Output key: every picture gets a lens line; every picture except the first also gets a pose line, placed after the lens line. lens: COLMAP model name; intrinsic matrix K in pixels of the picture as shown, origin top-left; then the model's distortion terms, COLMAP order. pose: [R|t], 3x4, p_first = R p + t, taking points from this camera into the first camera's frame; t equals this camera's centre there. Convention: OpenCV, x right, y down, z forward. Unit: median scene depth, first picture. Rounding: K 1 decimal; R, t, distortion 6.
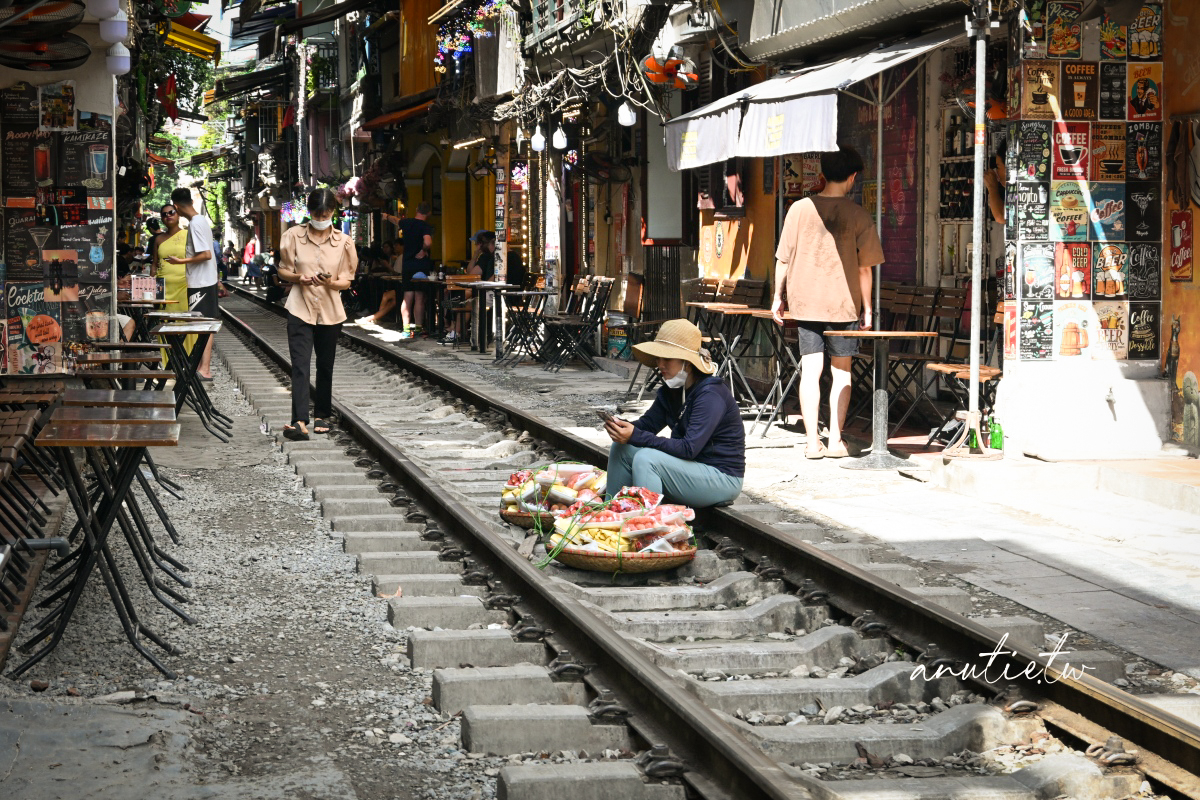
lens RADIAL K [[2502.8, 0, 600.0], [0, 2502.8, 400.0], [0, 0, 1]] dist [-0.005205, 0.214744]
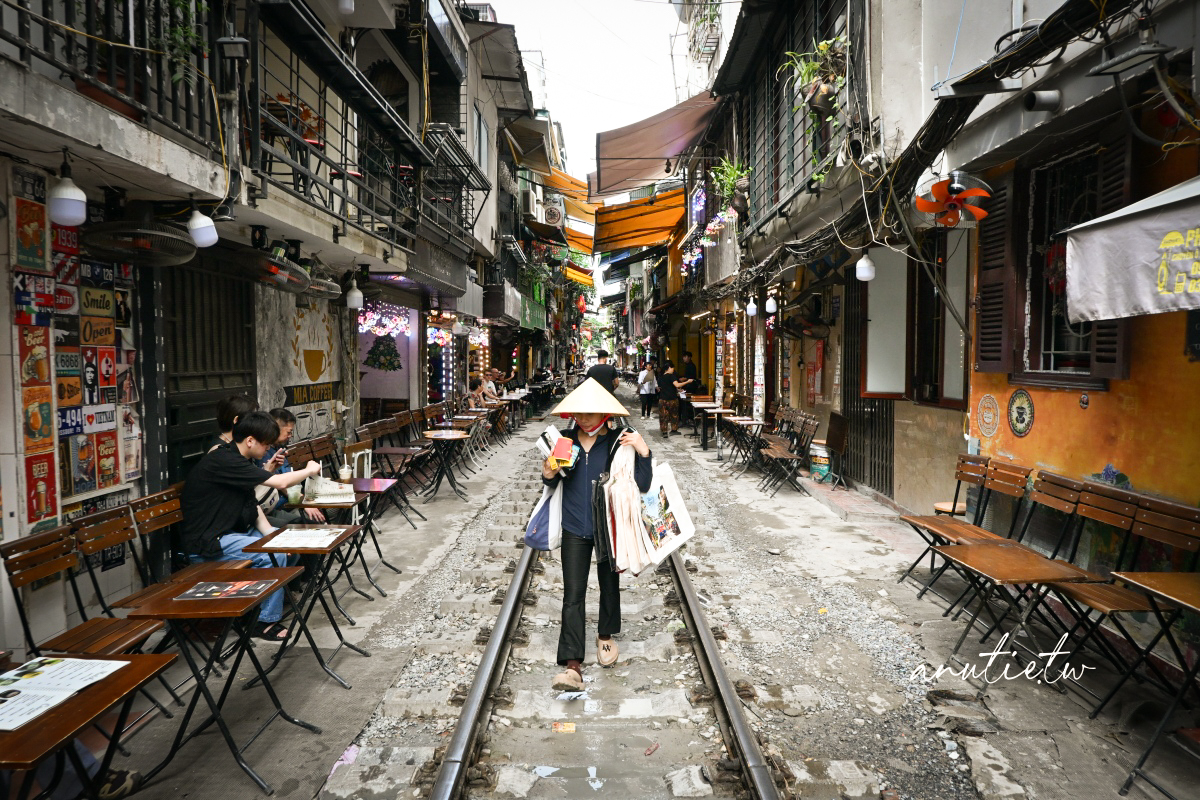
lens RADIAL K [[850.4, 0, 600.0], [0, 850.4, 400.0], [0, 0, 1]] dist [-0.000799, -0.000534]
pose [[0.985688, 0.007098, -0.168429, -0.056992], [-0.009316, 0.999880, -0.012383, -0.097510], [0.168321, 0.013775, 0.985636, 1.094966]]
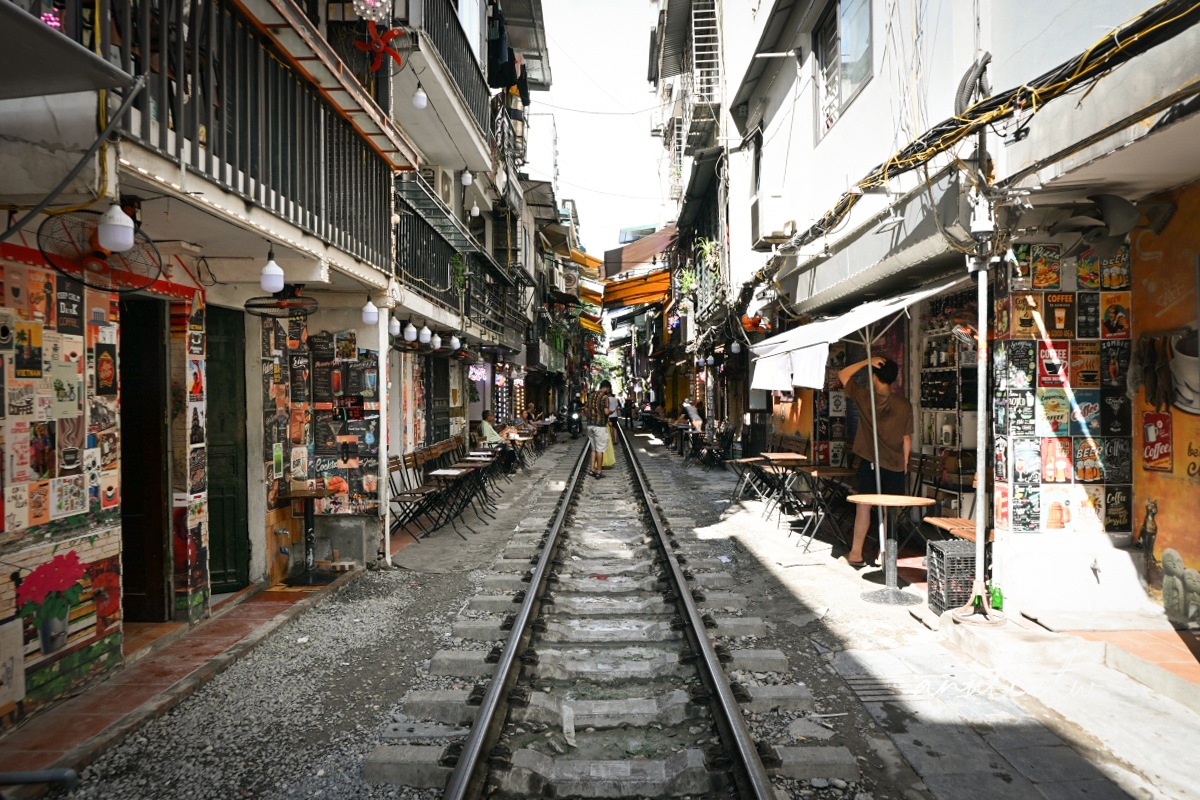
lens RADIAL K [[850.4, 0, 600.0], [0, 850.4, 400.0], [0, 0, 1]] dist [-0.000799, -0.000534]
pose [[0.983566, -0.007917, -0.180376, 0.042657], [-0.002565, 0.998324, -0.057809, -0.056257], [0.180531, 0.057322, 0.981897, 0.542066]]
